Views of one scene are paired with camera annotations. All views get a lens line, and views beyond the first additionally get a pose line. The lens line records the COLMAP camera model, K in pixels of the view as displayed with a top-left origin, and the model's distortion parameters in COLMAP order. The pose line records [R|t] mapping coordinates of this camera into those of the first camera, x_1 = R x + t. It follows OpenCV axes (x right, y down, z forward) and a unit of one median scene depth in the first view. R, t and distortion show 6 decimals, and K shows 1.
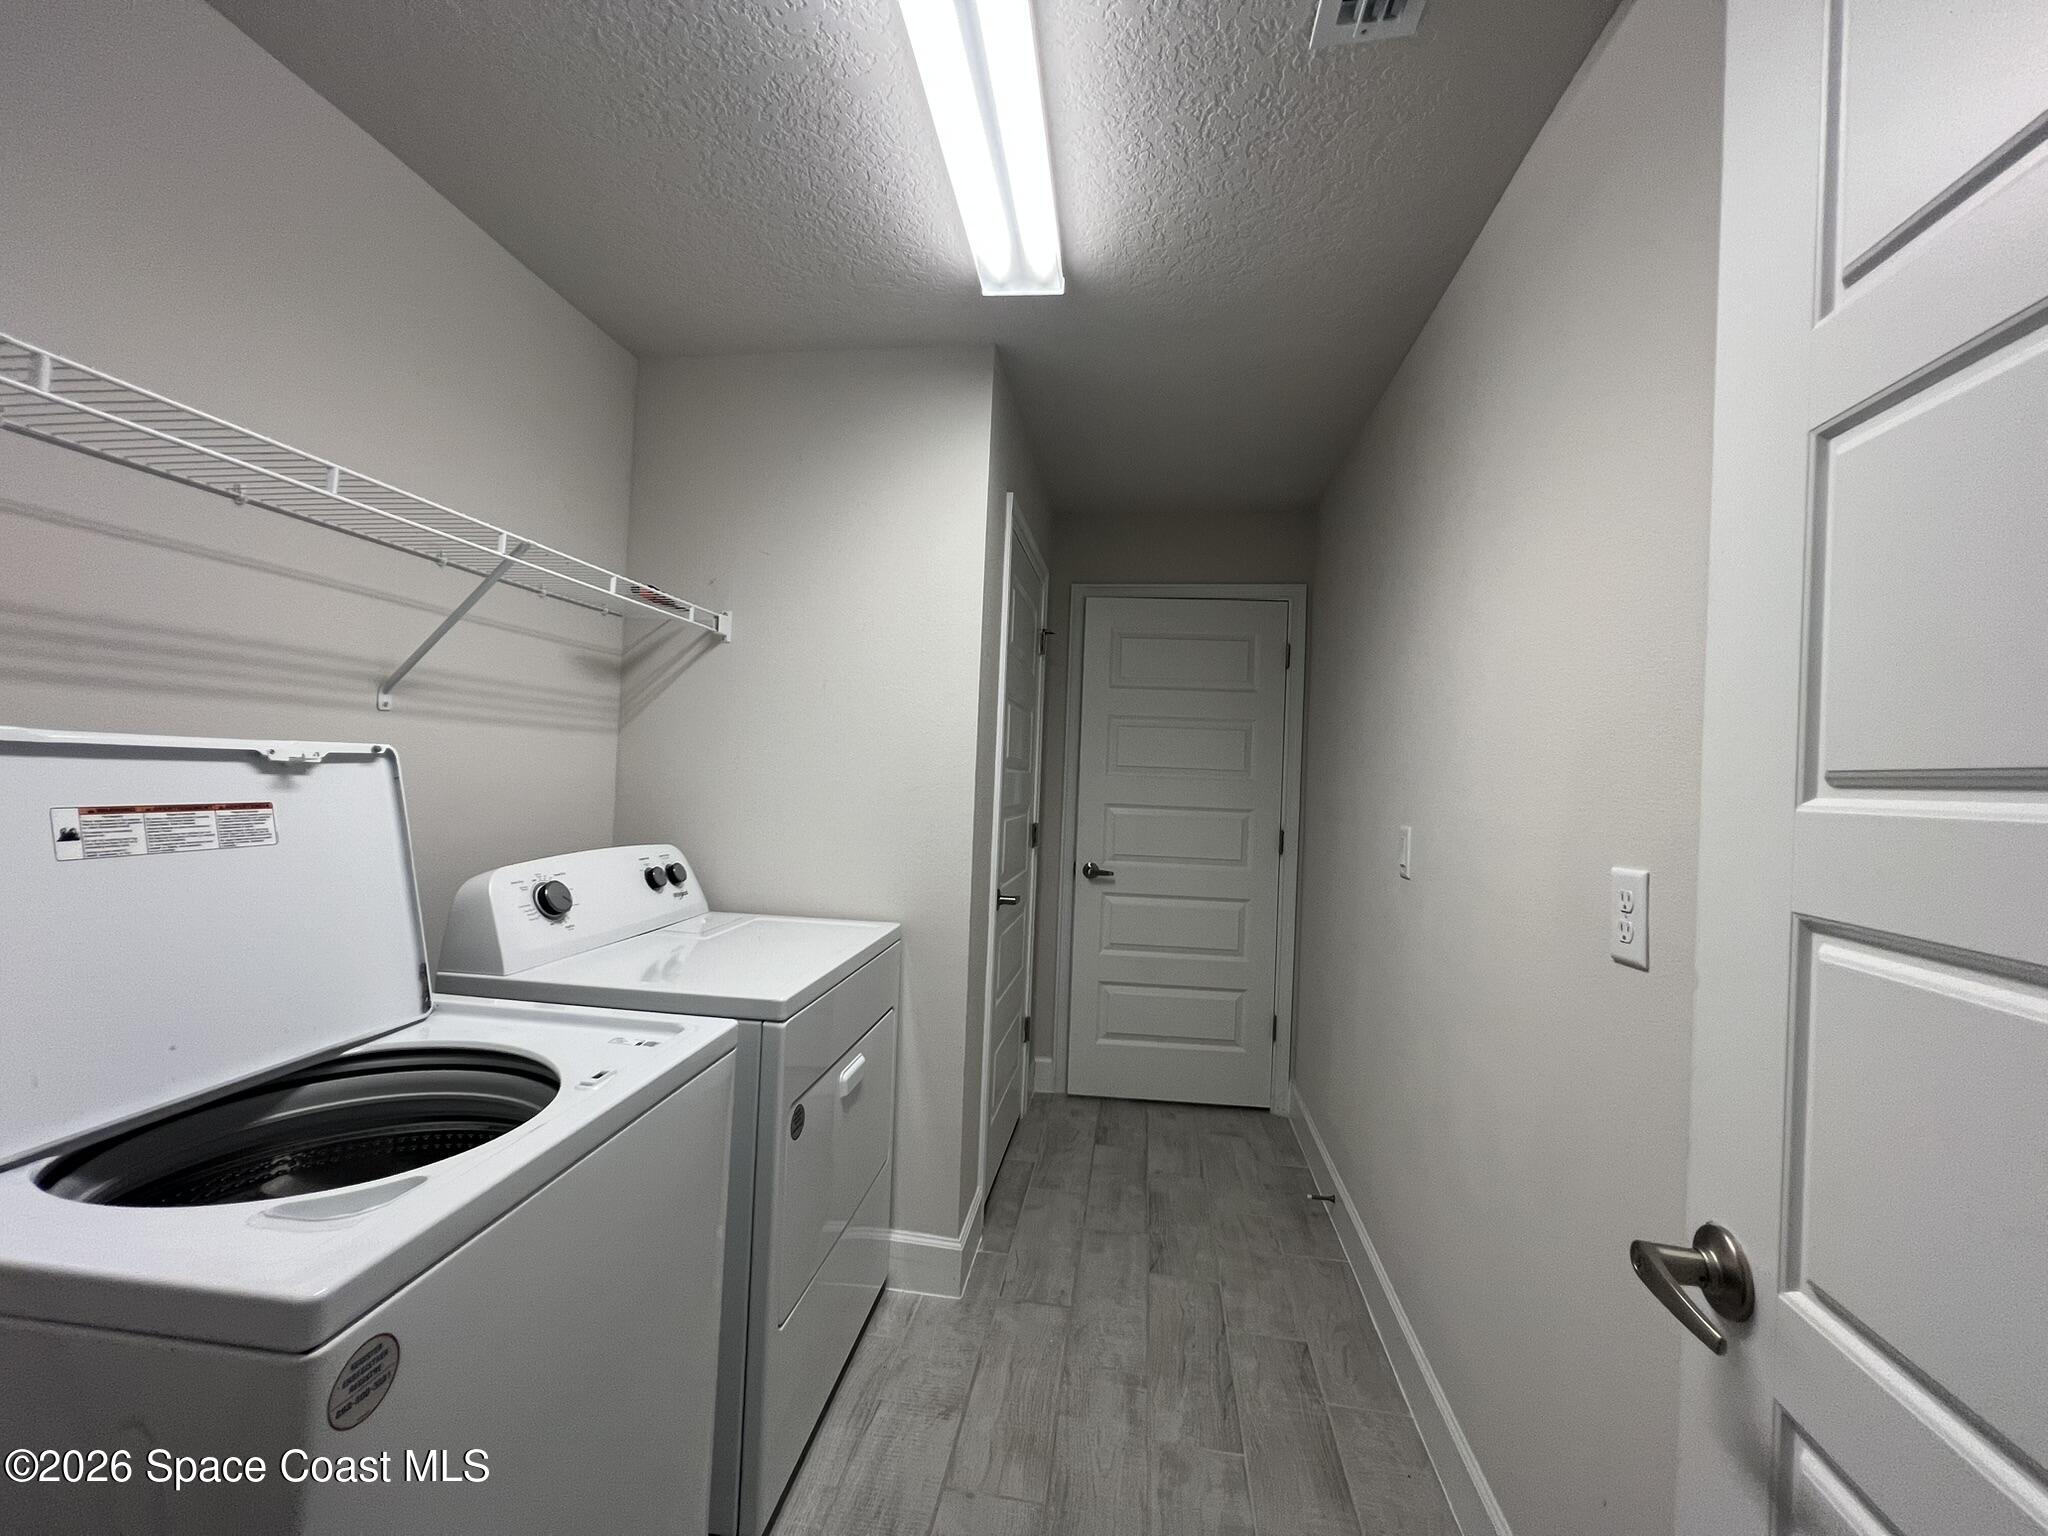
lens RADIAL K [[818.2, 0, 1024.0], [0, 818.2, 768.0], [0, 0, 1]] dist [0.000532, 0.000298]
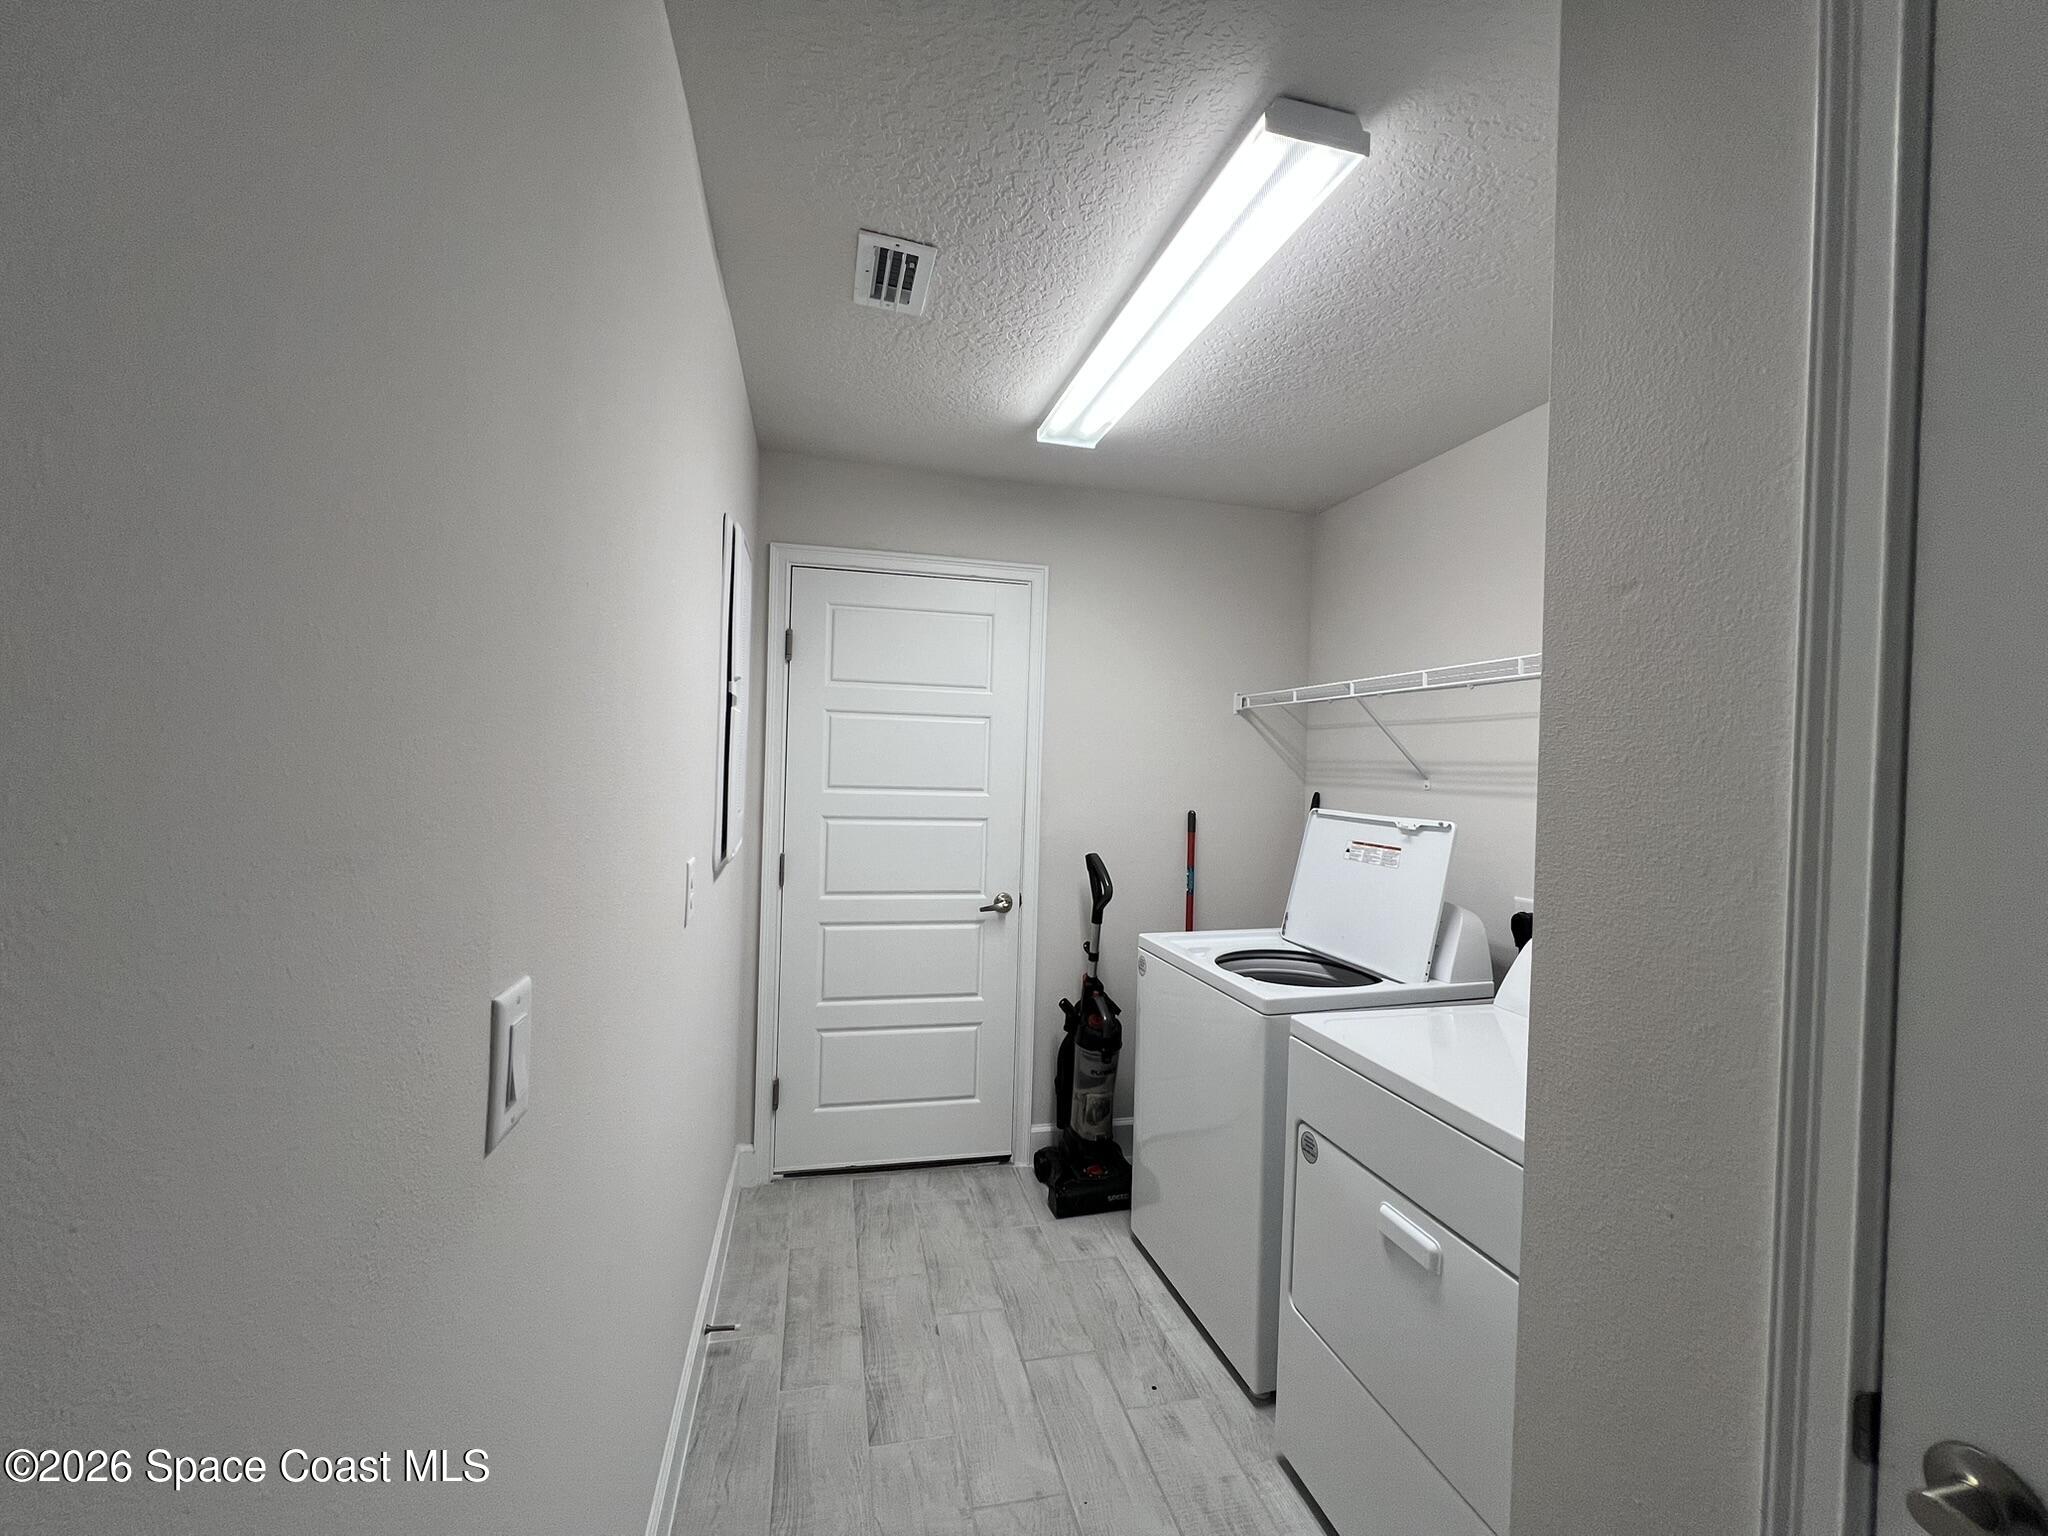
lens RADIAL K [[828.1, 0, 1015.5], [0, 828.1, 764.1], [0, 0, 1]] dist [-0.002208, -0.000444]
pose [[-0.903537, -0.052841, -0.425239, 0.795138], [-0.054962, 0.998462, -0.007290, -0.095364], [0.424970, 0.016786, -0.905052, 2.405719]]
